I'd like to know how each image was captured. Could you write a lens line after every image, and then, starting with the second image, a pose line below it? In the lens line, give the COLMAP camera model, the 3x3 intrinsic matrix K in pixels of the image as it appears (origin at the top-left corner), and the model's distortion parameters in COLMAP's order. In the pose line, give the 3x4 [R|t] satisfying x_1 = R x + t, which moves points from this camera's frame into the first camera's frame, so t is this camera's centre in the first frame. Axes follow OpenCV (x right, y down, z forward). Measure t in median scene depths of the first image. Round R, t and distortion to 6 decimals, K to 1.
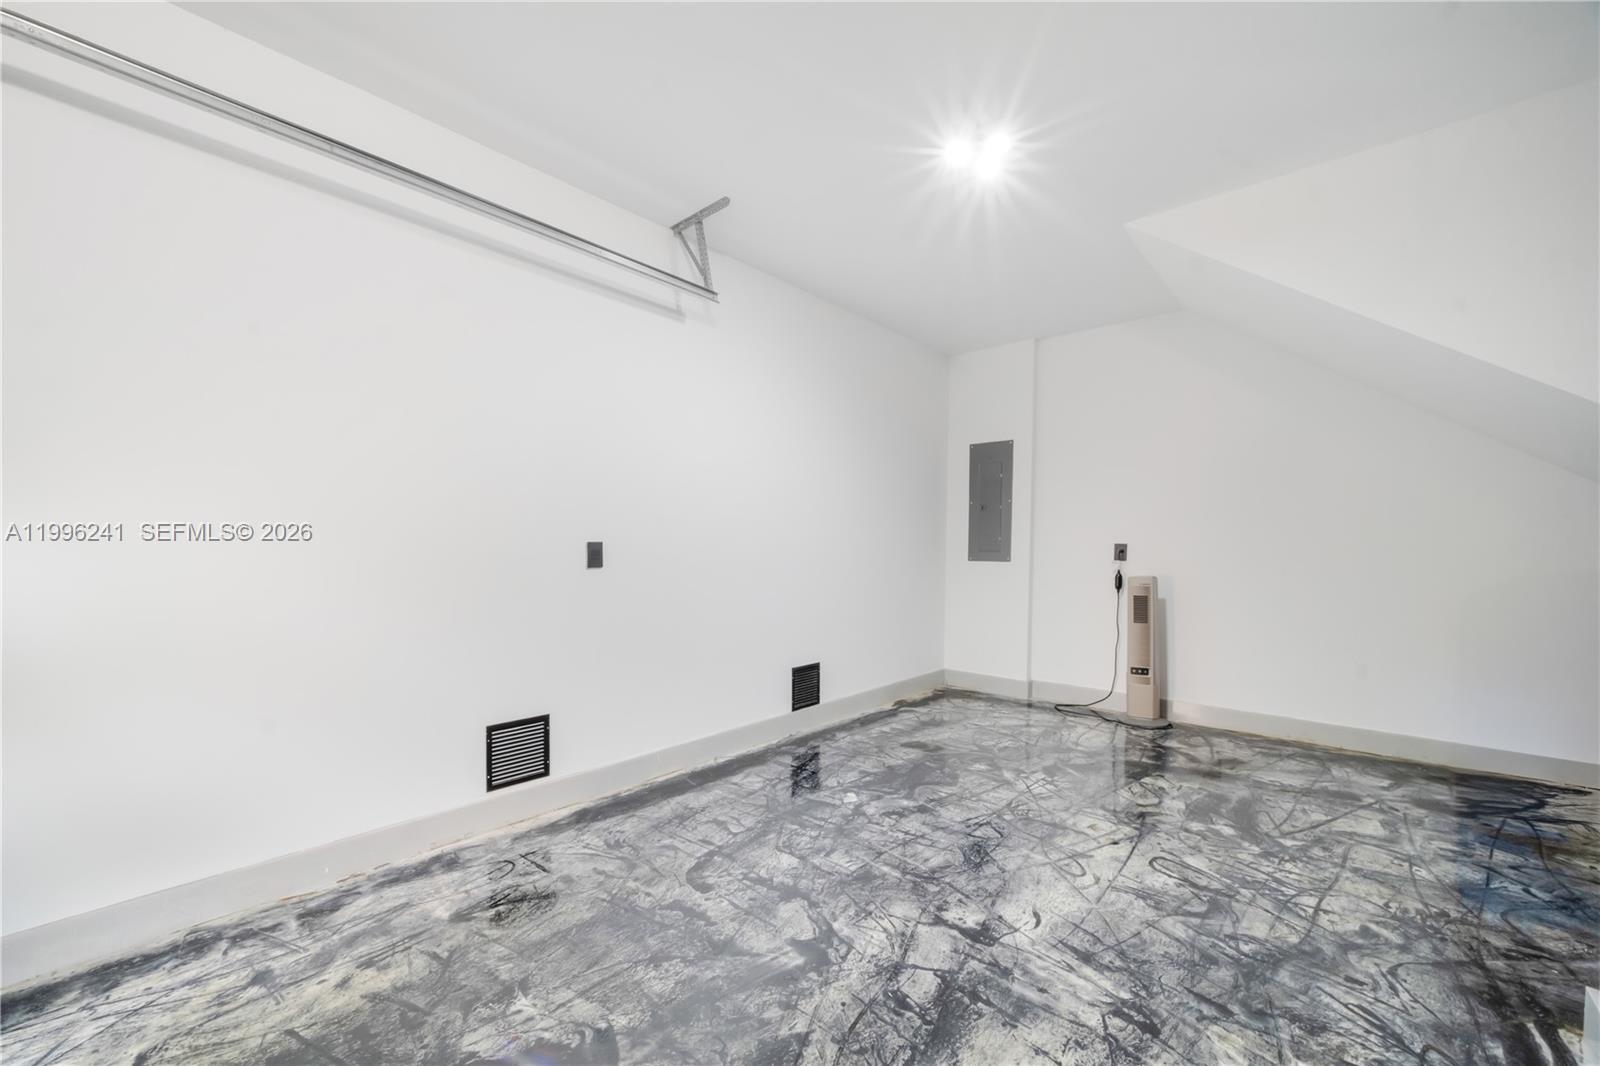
lens RADIAL K [[624.6, 0, 797.2], [0, 624.6, 542.5], [0, 0, 1]] dist [0.002589, 0.000791]
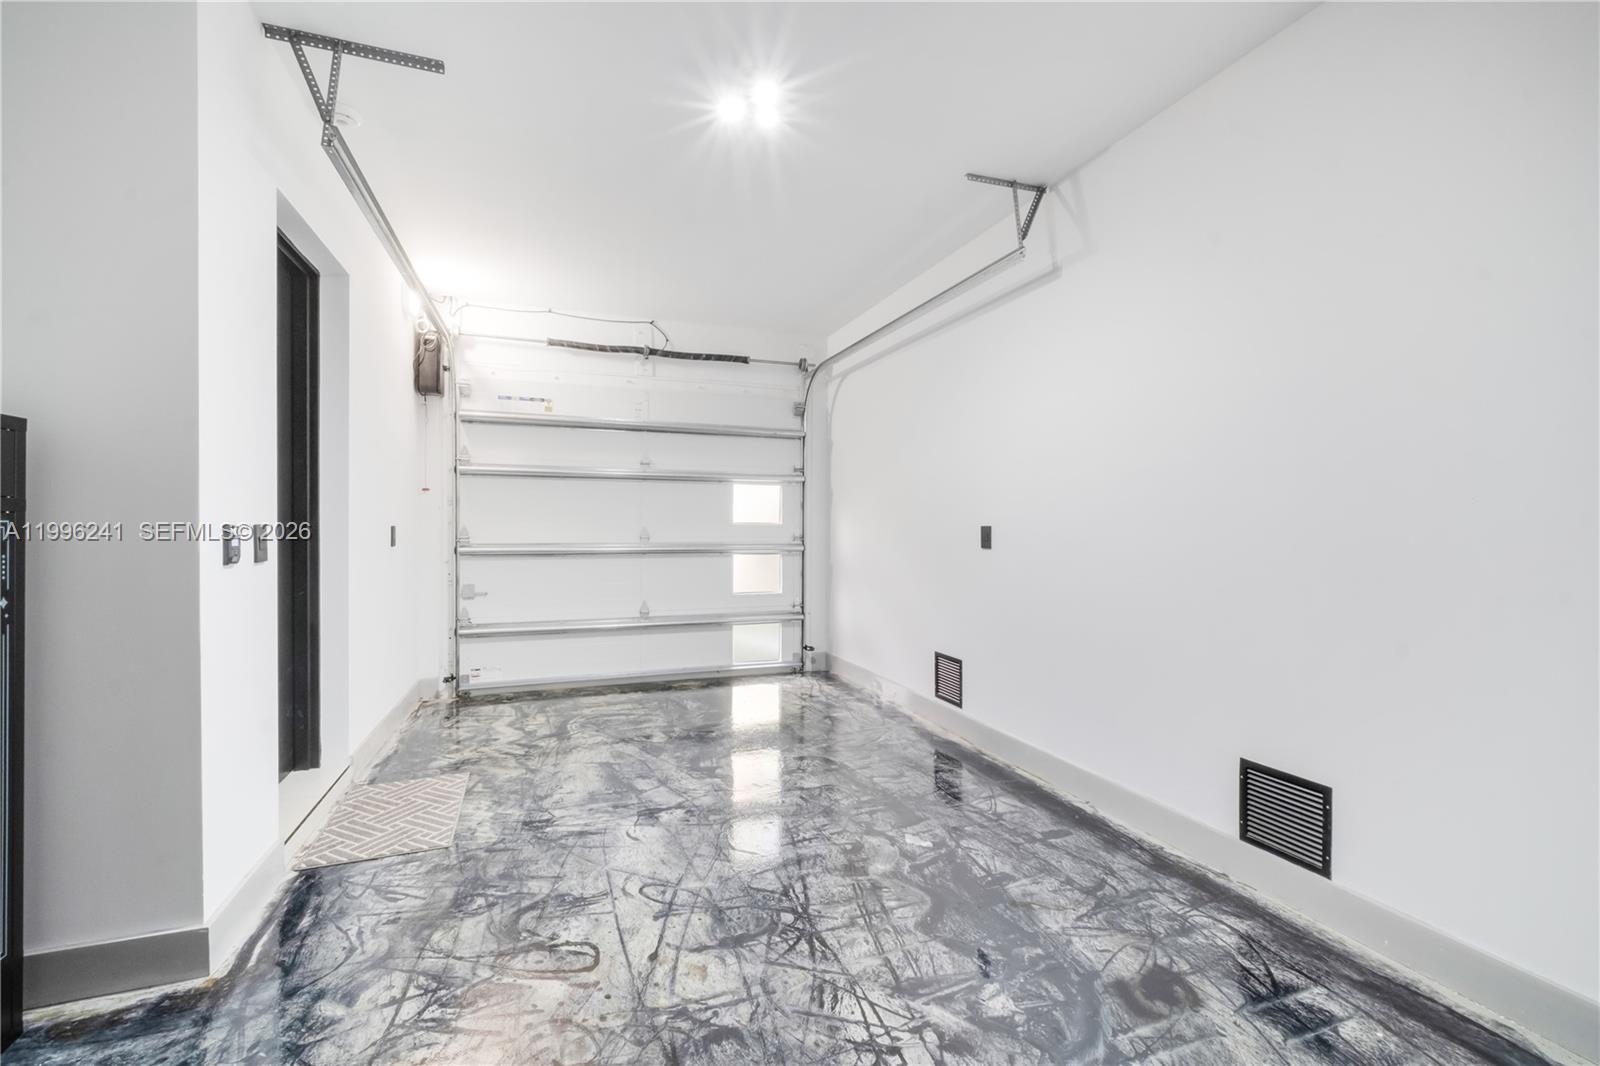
lens RADIAL K [[697.1, 0, 798.6], [0, 697.1, 530.0], [0, 0, 1]] dist [0.001114, 0.000027]
pose [[-0.472705, 0.000117, -0.881221, 1.385145], [-0.000834, 0.999999, 0.000580, 0.007870], [0.881220, 0.001009, -0.472705, 1.875626]]
